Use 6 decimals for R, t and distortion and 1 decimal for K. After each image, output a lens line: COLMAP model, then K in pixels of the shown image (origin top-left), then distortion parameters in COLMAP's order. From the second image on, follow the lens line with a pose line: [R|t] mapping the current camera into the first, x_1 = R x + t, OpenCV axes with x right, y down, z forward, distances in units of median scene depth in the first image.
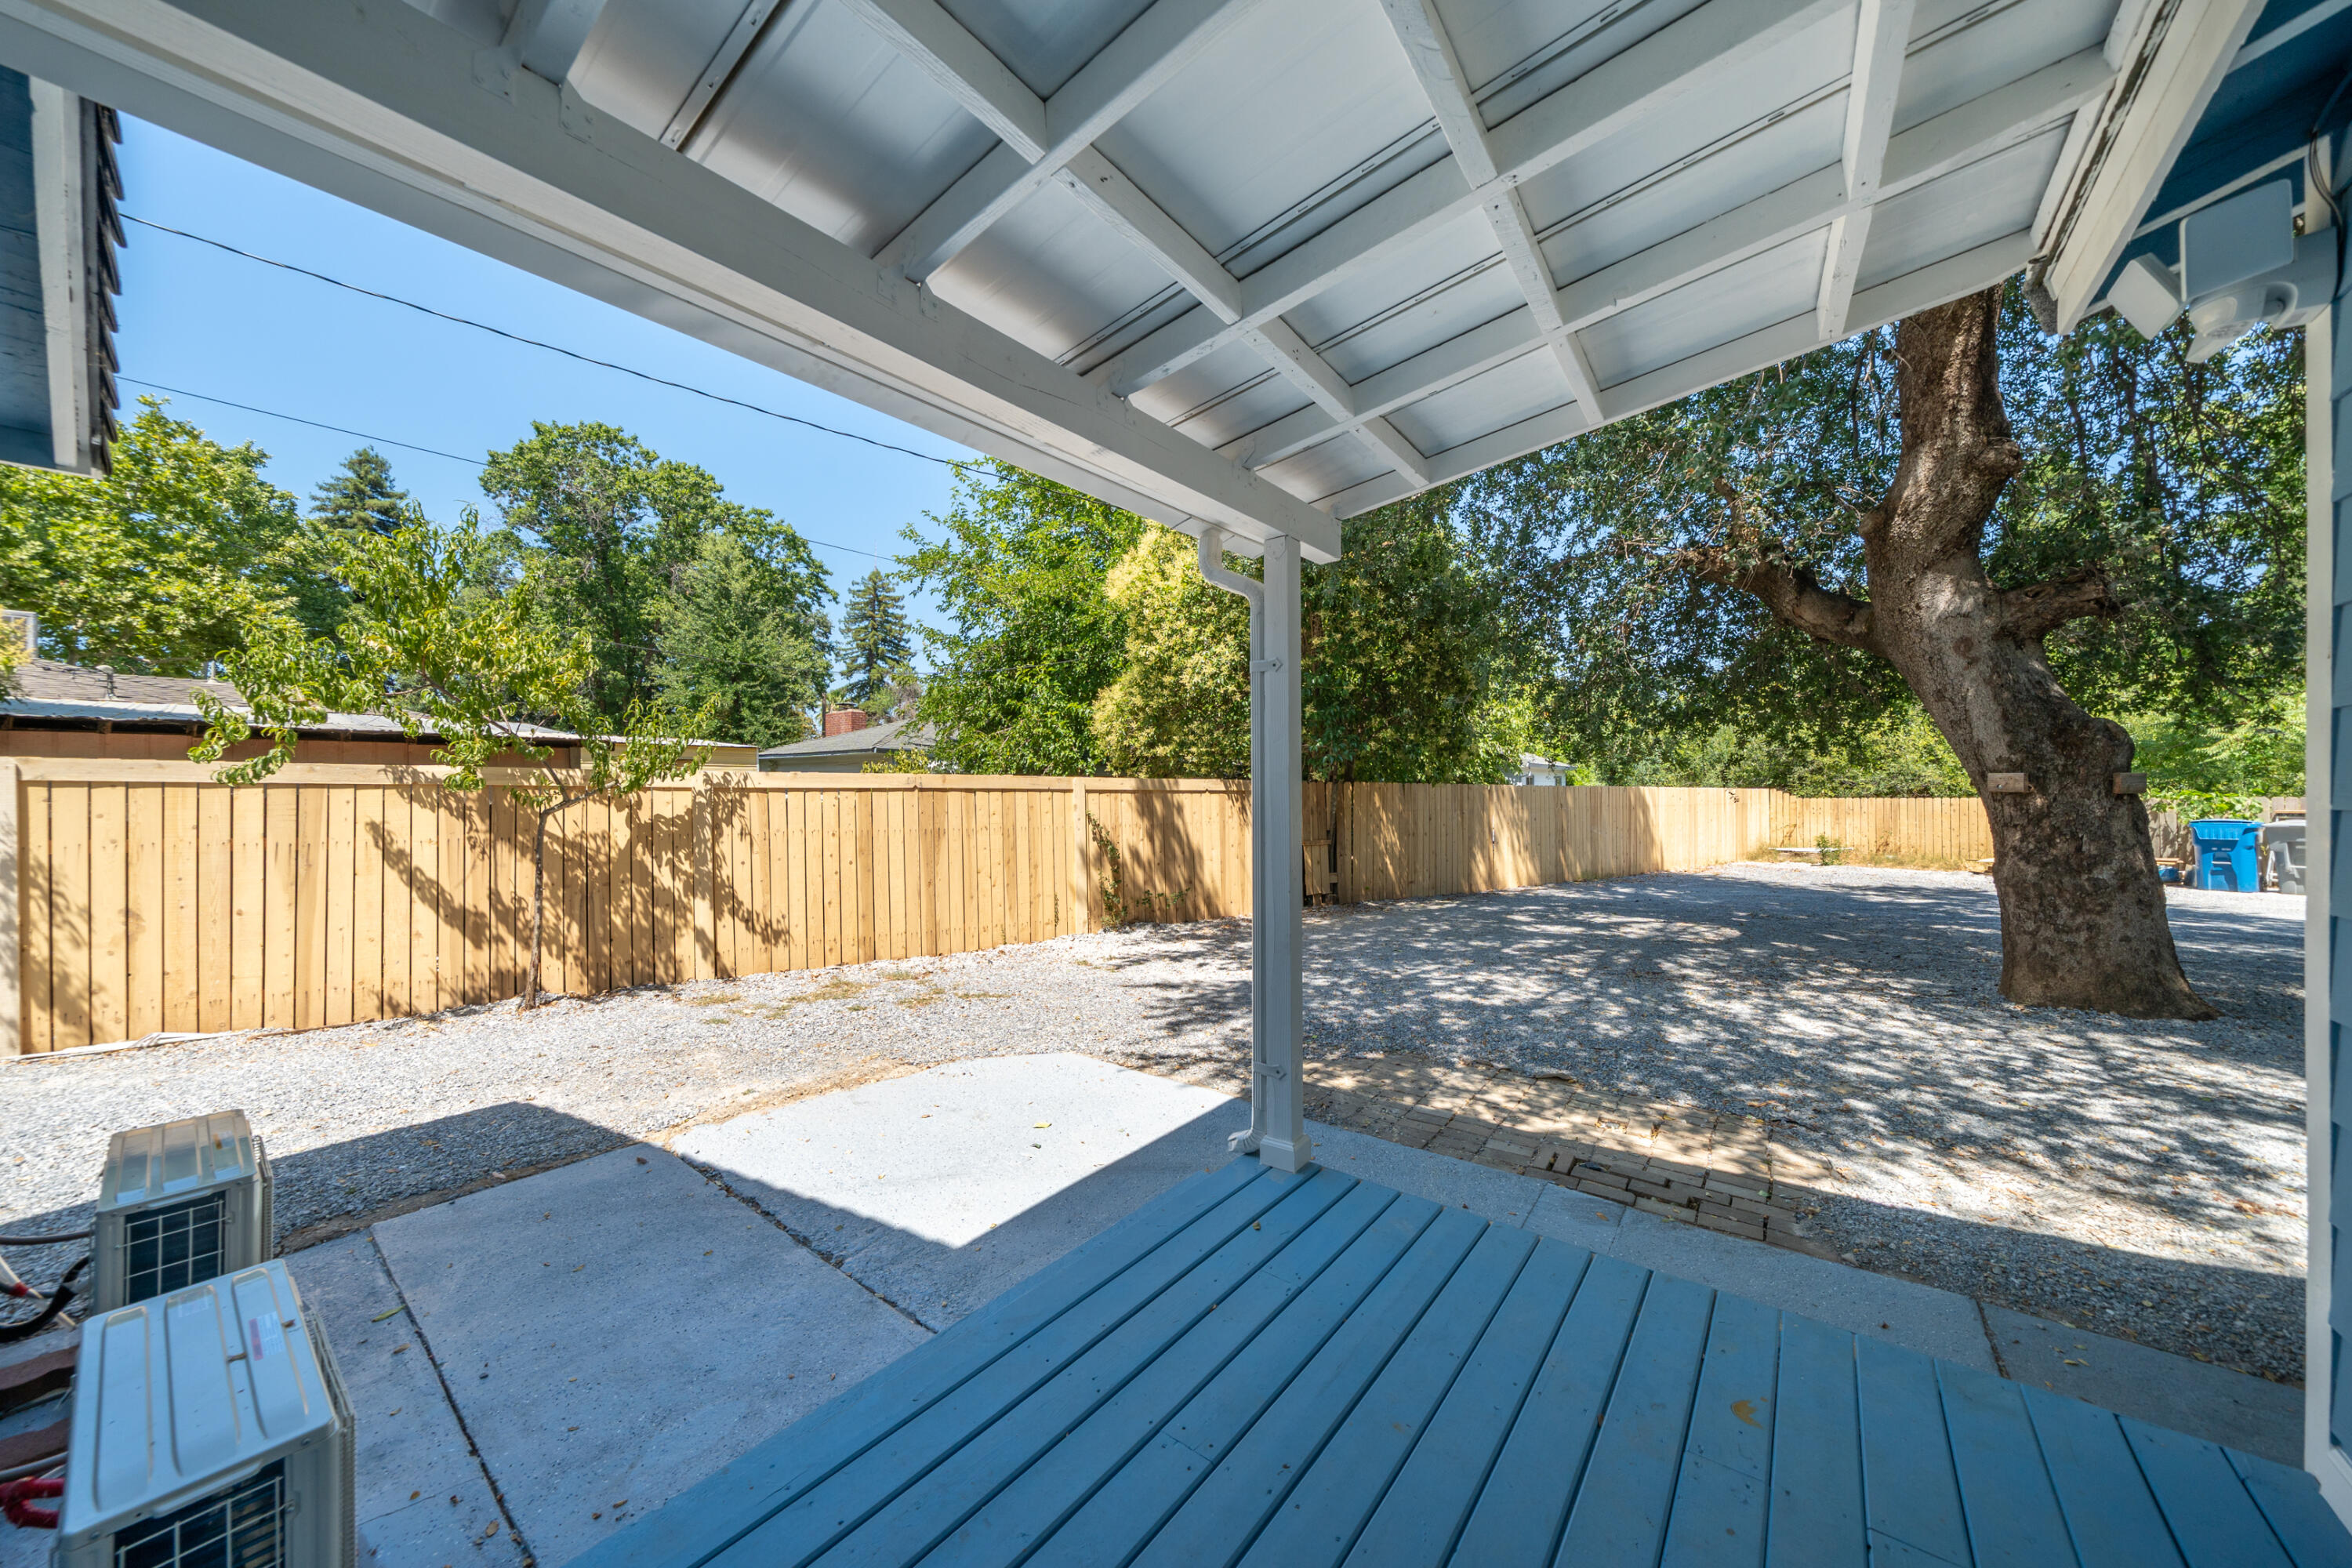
lens RADIAL K [[813.7, 0, 1176.0], [0, 813.7, 784.0], [0, 0, 1]] dist [-0.004658, -0.000067]
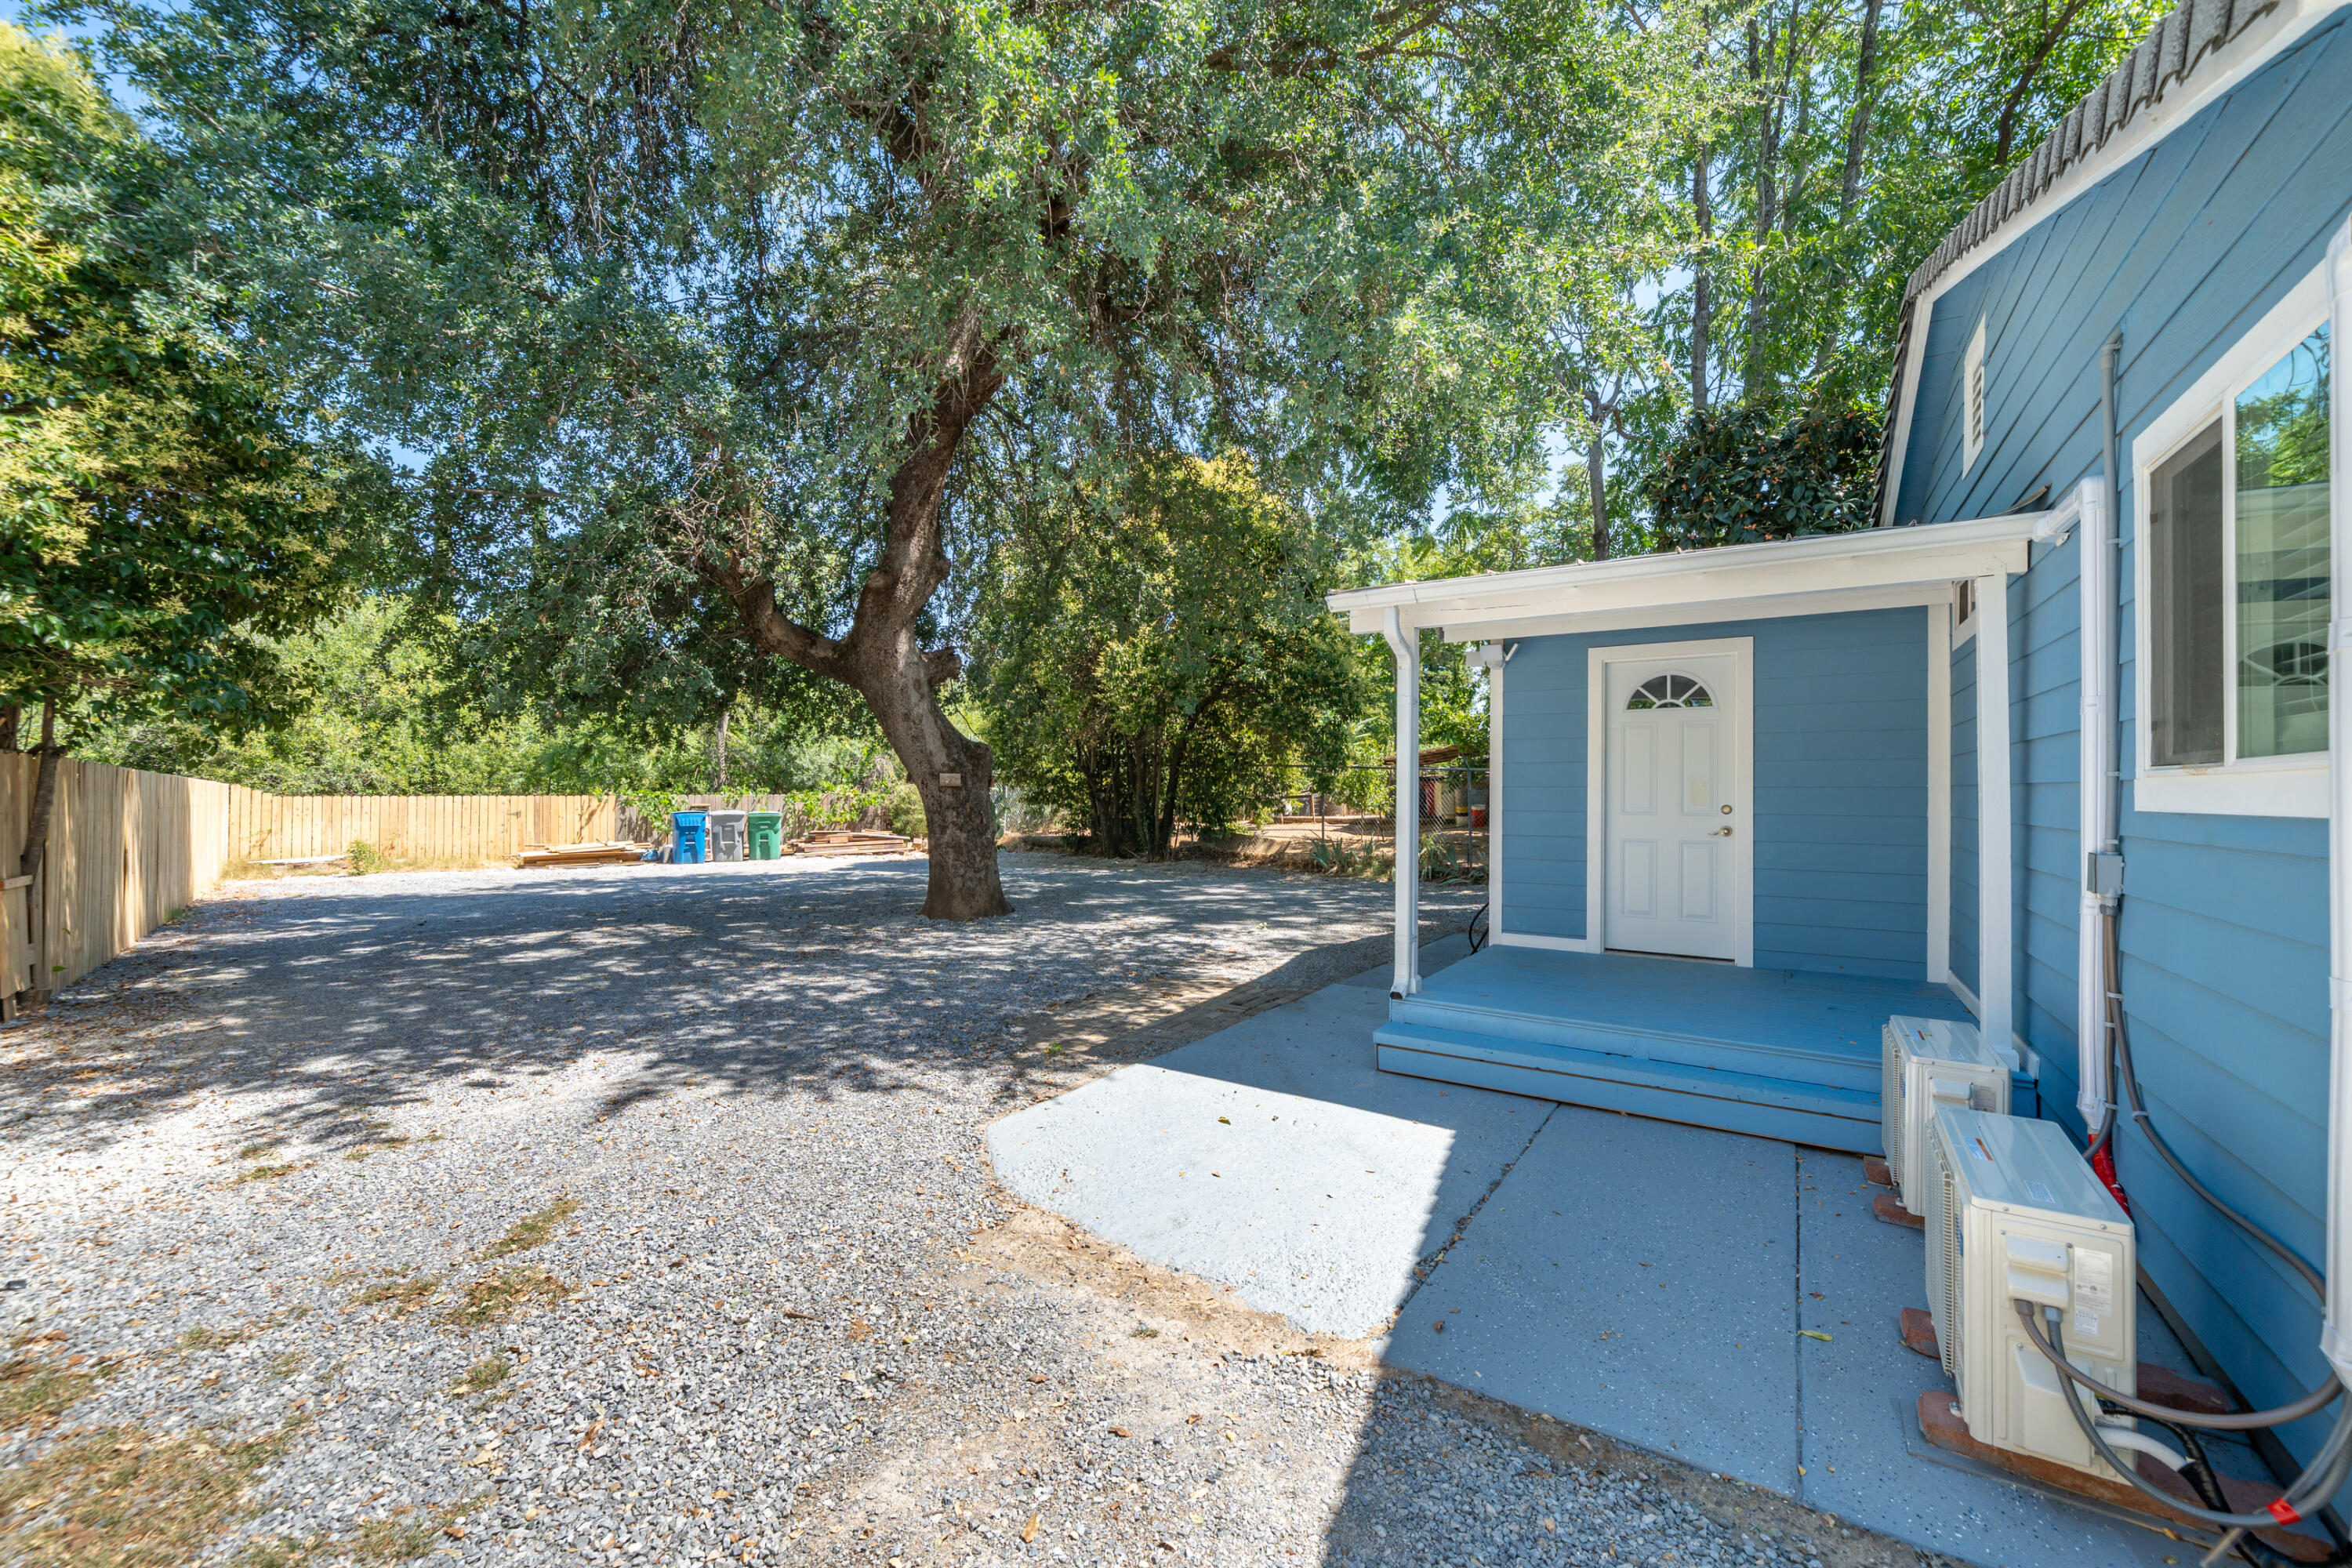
lens RADIAL K [[957.5, 0, 1167.0], [0, 957.5, 791.2], [0, 0, 1]] dist [-0.001196, -0.000071]
pose [[-0.079460, 0.007370, 0.996811, -1.002584], [-0.013832, 0.999868, -0.008495, 0.037640], [-0.996742, -0.014463, -0.079348, 0.919533]]
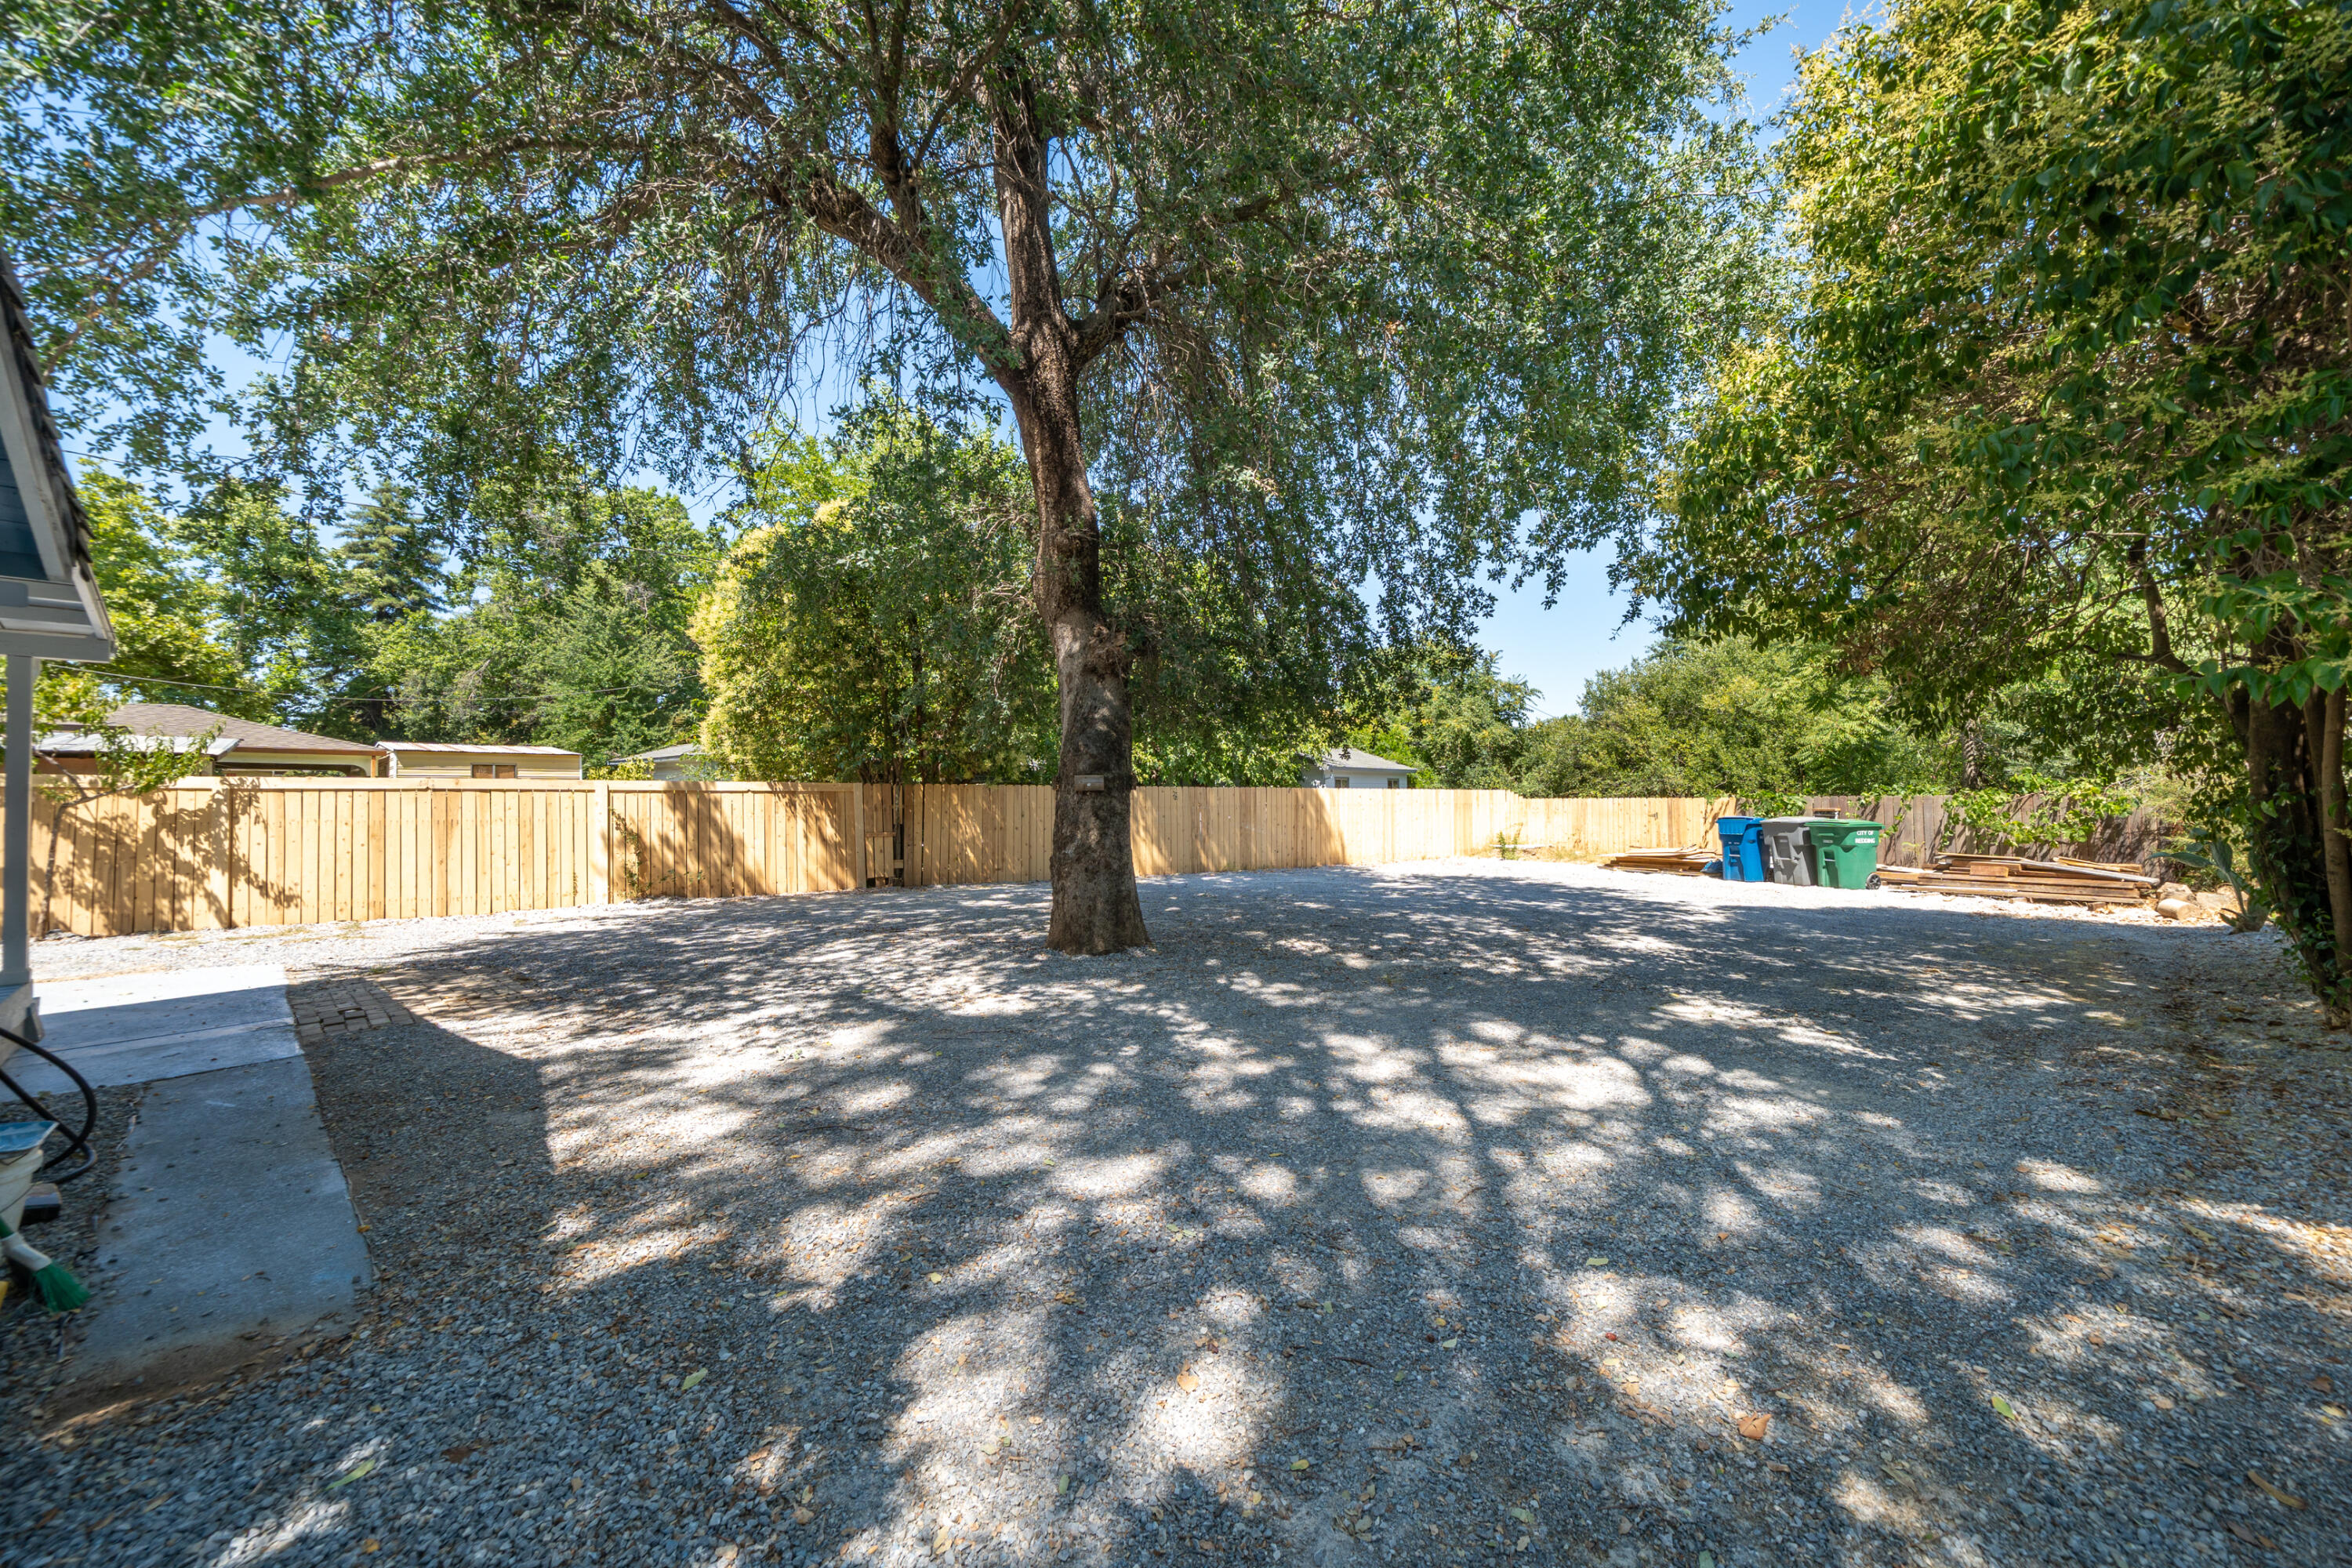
lens RADIAL K [[808.7, 0, 1176.0], [0, 808.7, 784.0], [0, 0, 1]] dist [0.000621, -0.000012]
pose [[0.998570, -0.001584, -0.053438, 1.629998], [0.001457, 0.999996, -0.002409, 0.003986], [0.053442, 0.002328, 0.998568, -0.412999]]
